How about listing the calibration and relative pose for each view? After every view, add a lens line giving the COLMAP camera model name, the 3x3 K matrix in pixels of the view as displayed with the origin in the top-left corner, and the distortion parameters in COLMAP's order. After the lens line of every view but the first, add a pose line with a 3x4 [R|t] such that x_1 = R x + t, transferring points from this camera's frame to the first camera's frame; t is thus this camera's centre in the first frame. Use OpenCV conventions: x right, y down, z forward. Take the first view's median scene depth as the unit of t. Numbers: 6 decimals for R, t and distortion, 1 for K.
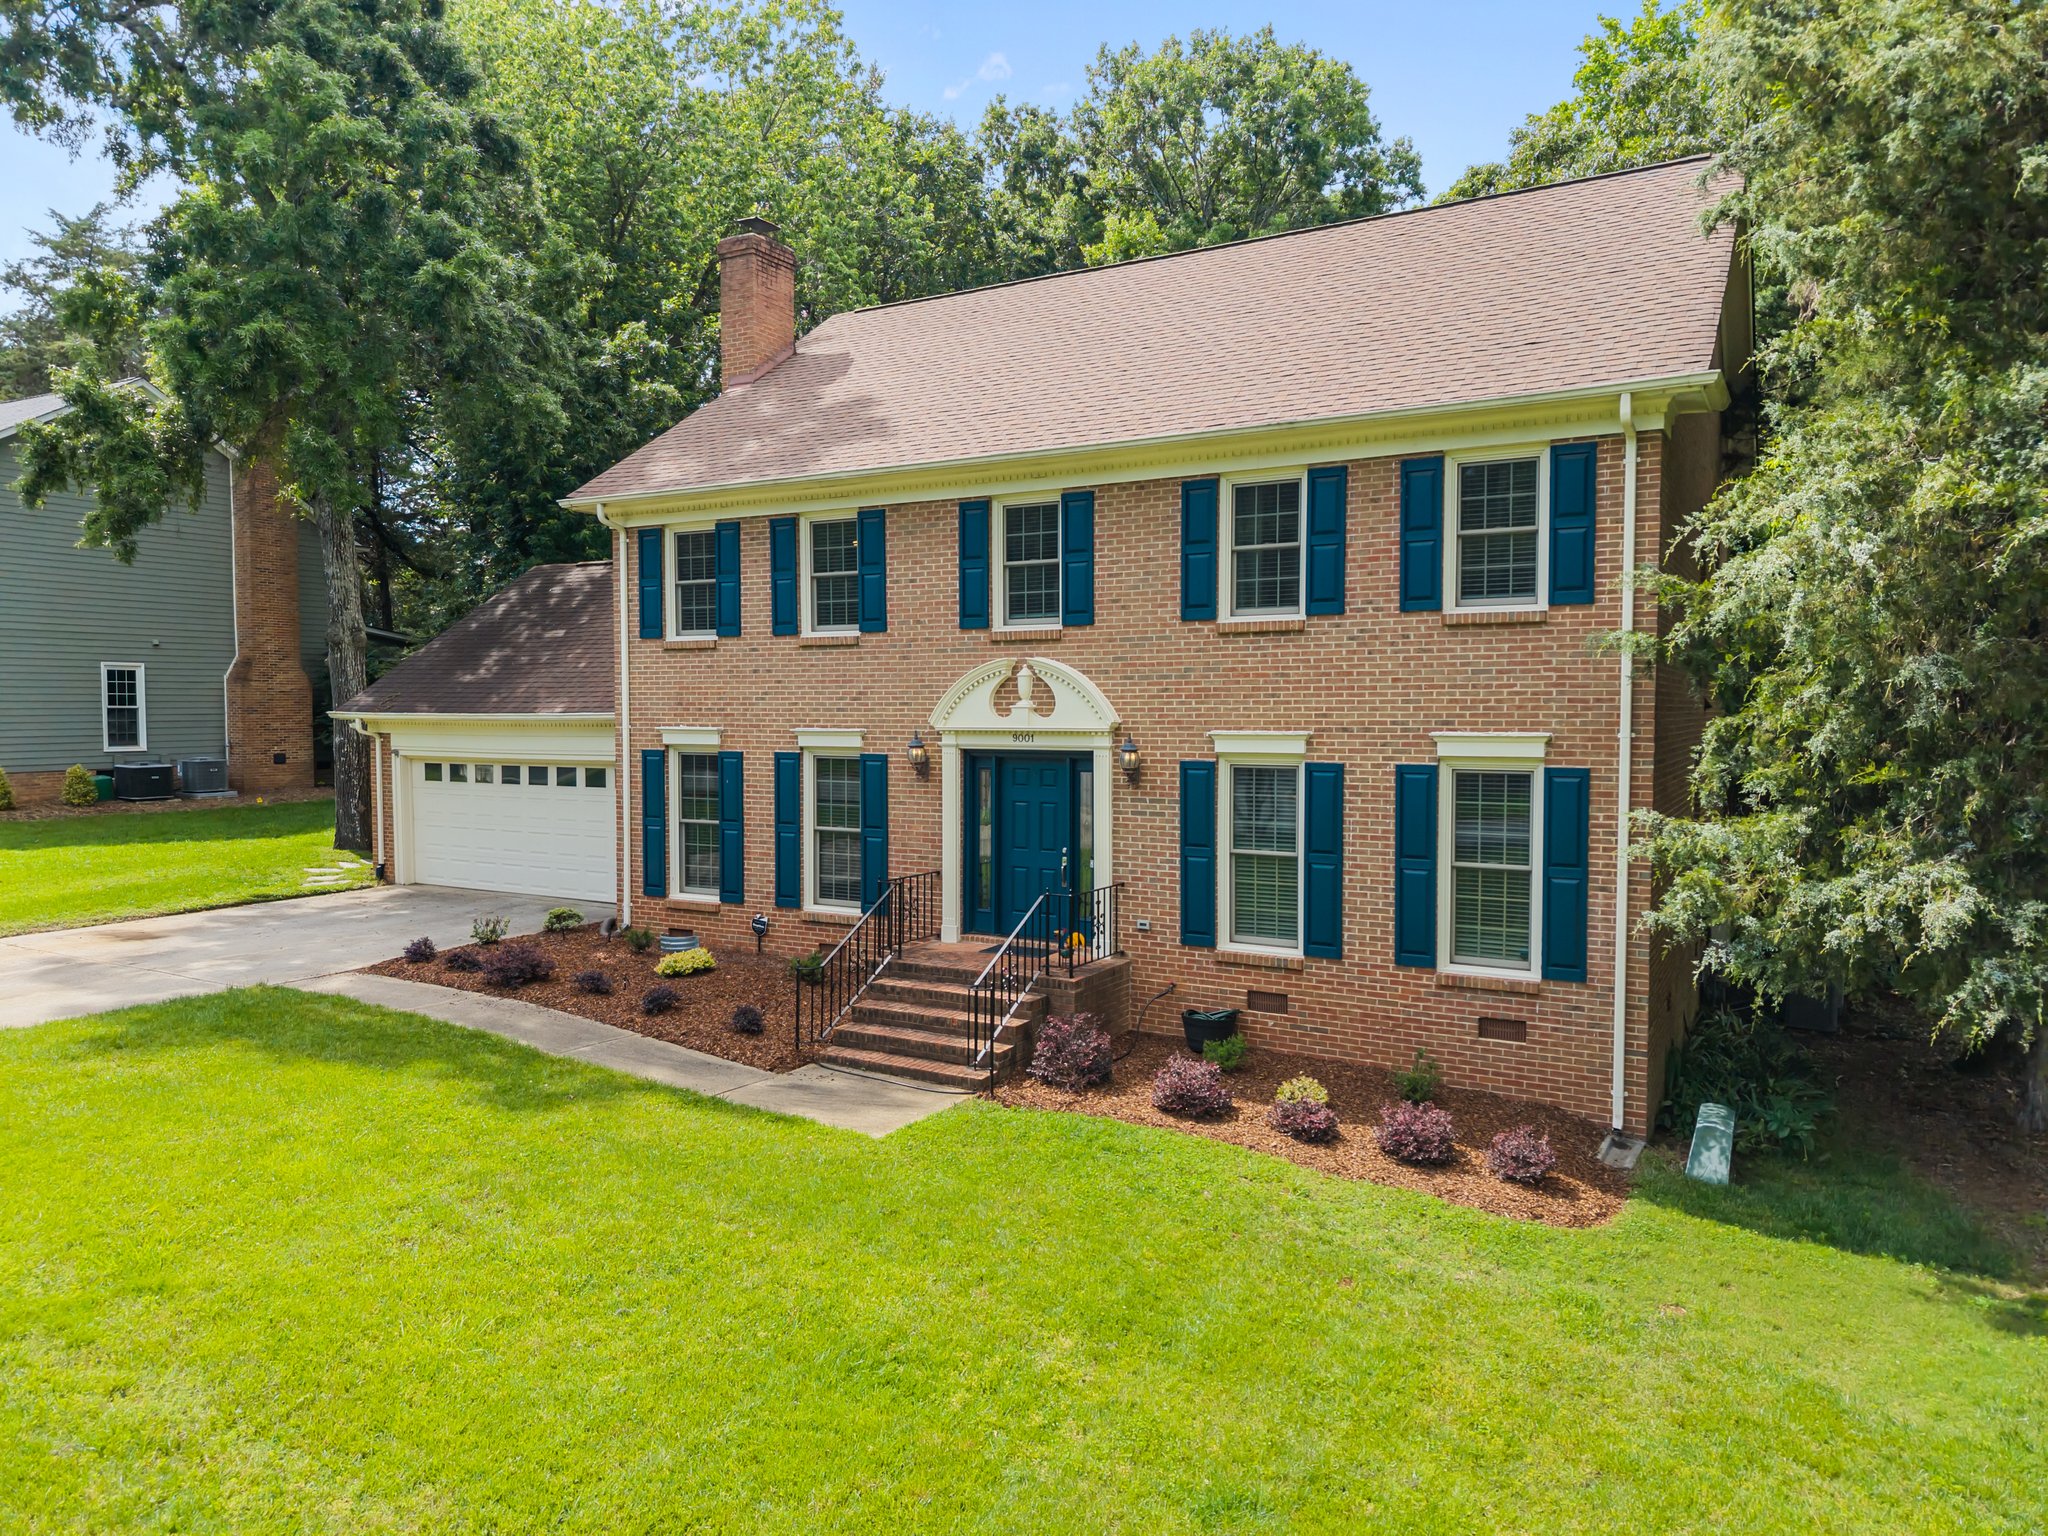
lens RADIAL K [[1454.3, 0, 974.3], [0, 1454.3, 775.6], [0, 0, 1]] dist [0.106484, -0.002646]
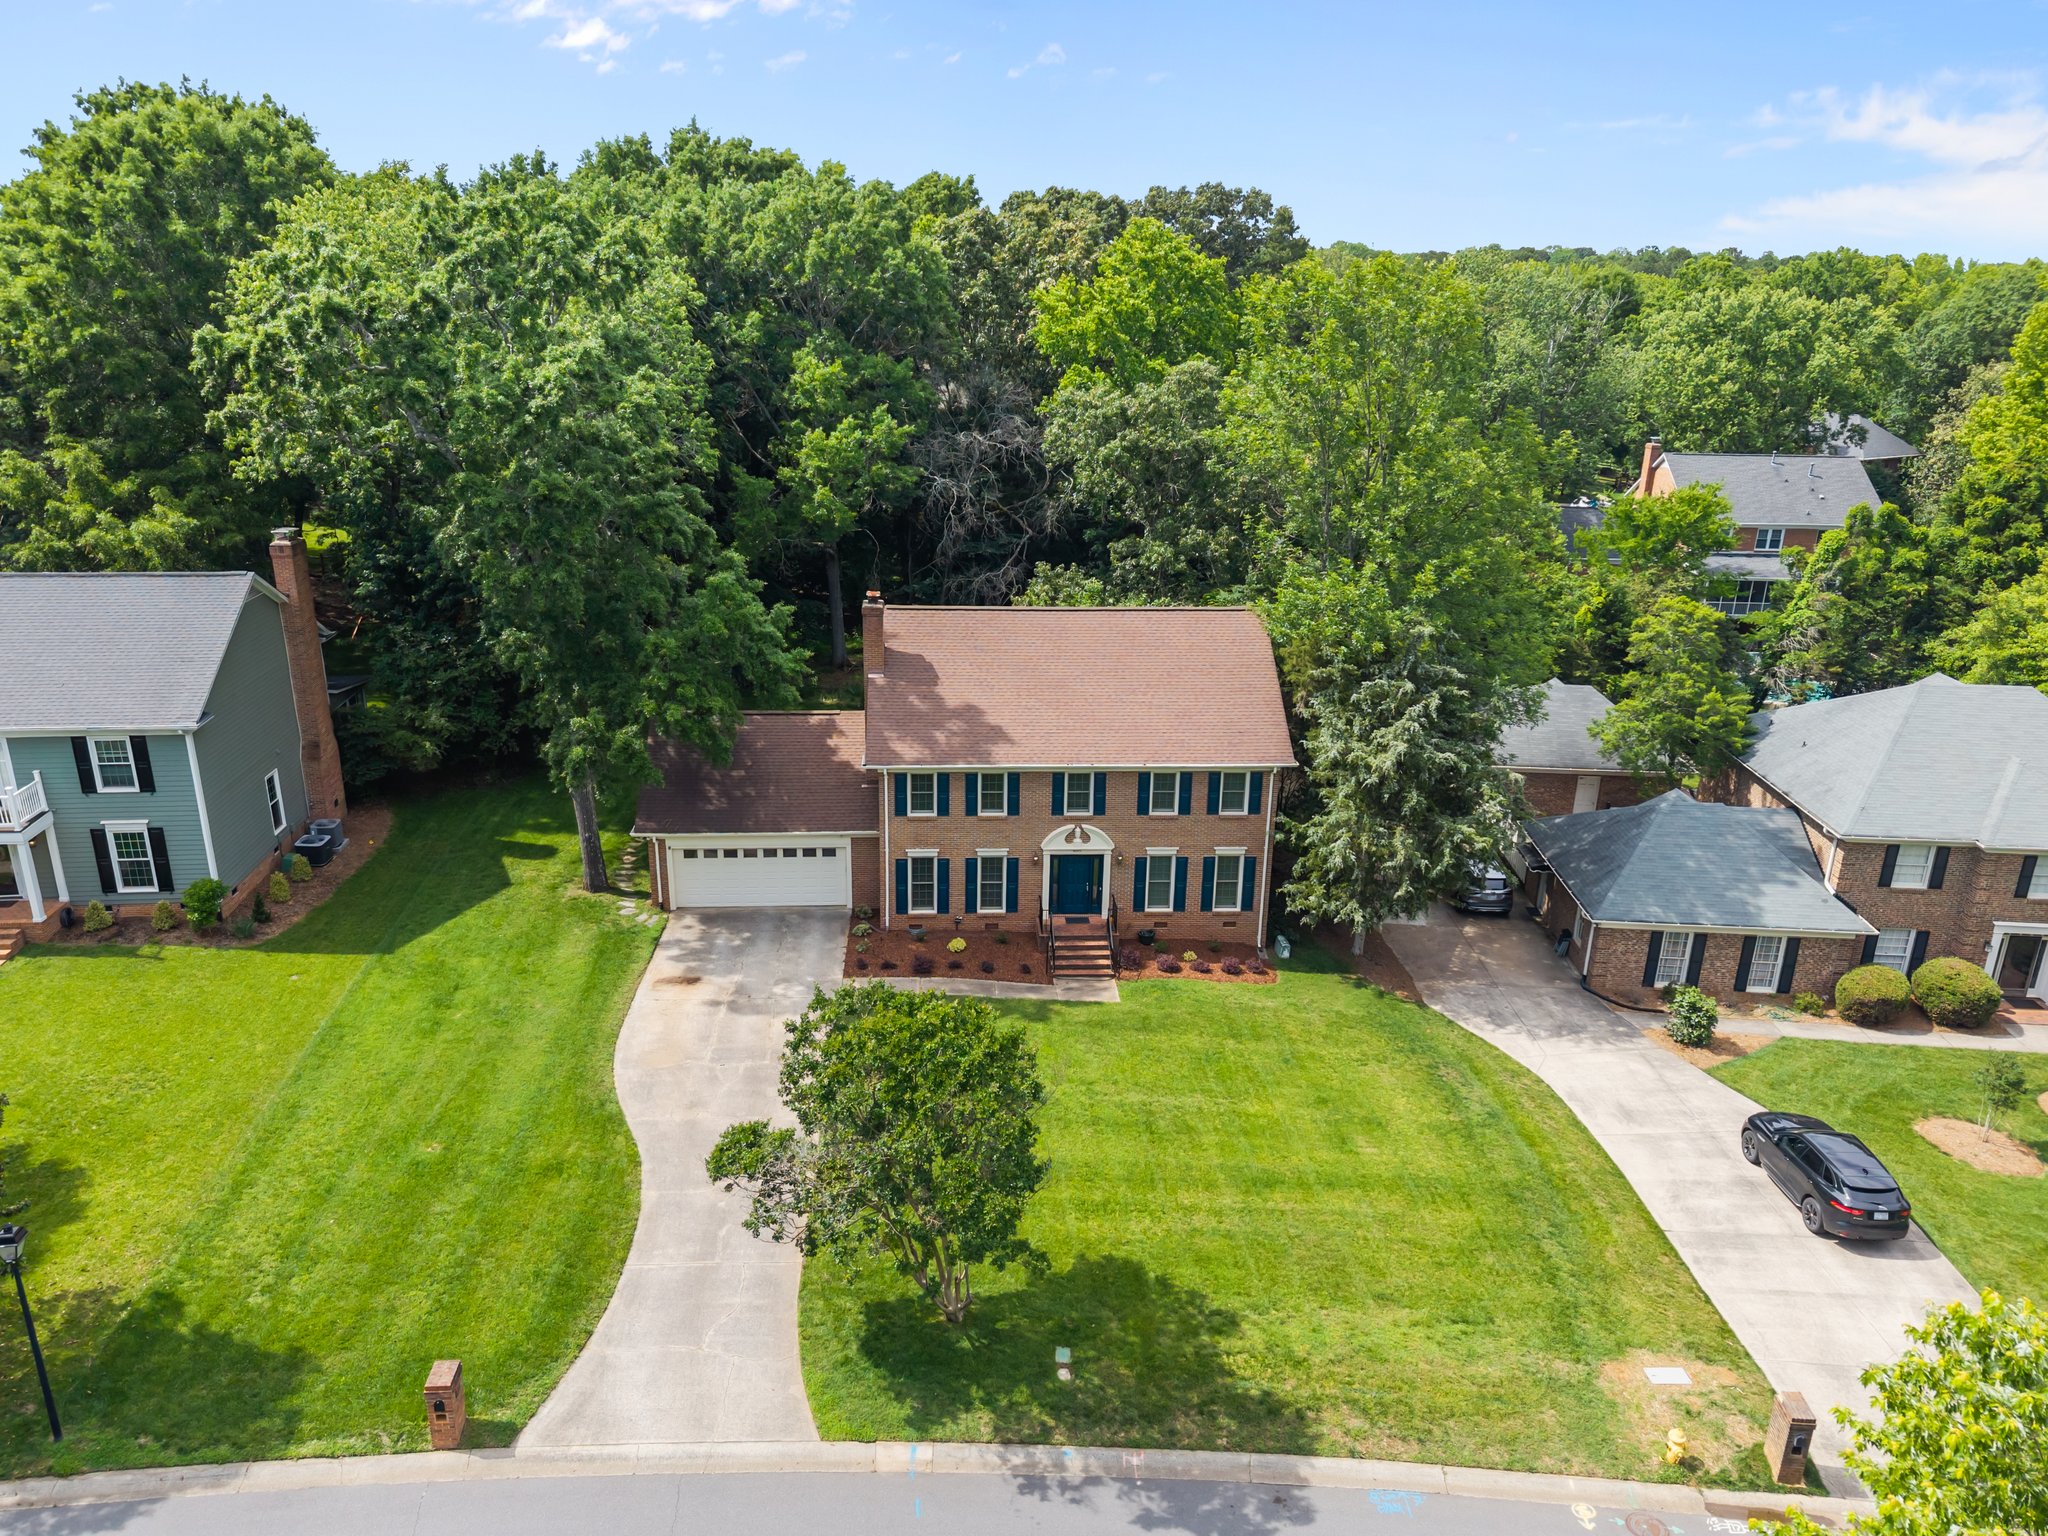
lens RADIAL K [[1454.3, 0, 974.3], [0, 1454.3, 775.6], [0, 0, 1]] dist [0.106484, -0.002646]
pose [[0.834019, -0.176993, 0.522575, -1.624012], [0.019948, 0.956203, 0.292023, -1.018987], [-0.551374, -0.233128, 0.801023, -1.173133]]
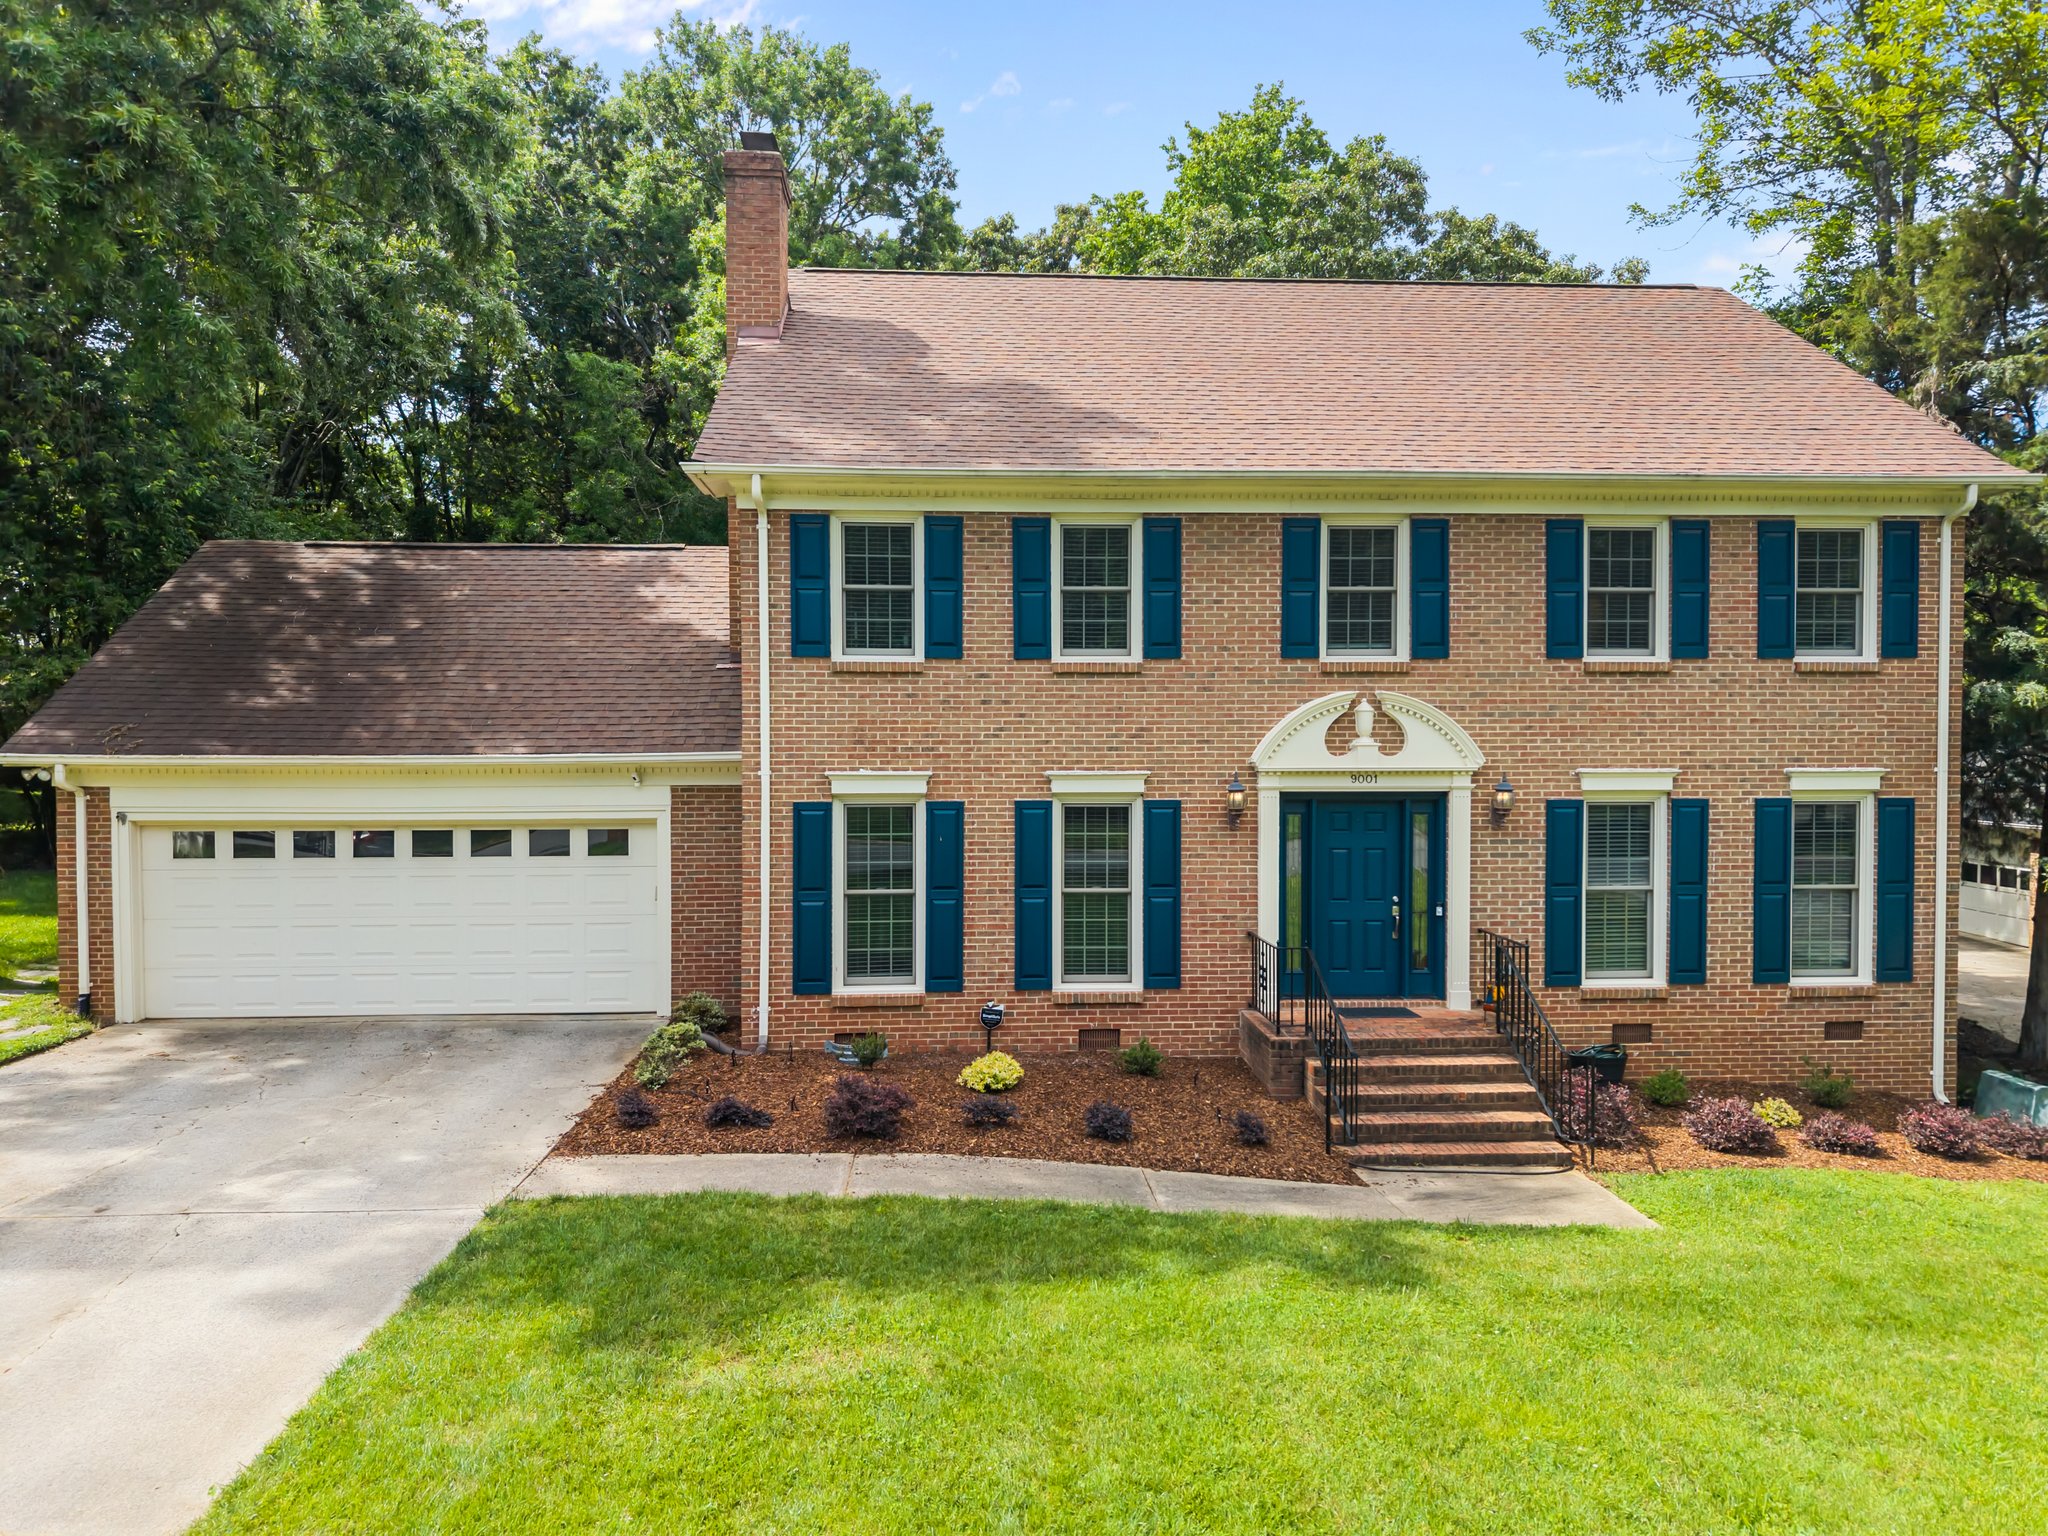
lens RADIAL K [[1391.4, 0, 993.4], [0, 1391.4, 777.1], [0, 0, 1]] dist [0.004516, 0.000341]
pose [[0.827727, -0.013296, 0.560973, -0.655318], [0.027720, 0.999468, -0.017211, -0.018380], [-0.560445, 0.029796, 0.827655, 0.401812]]
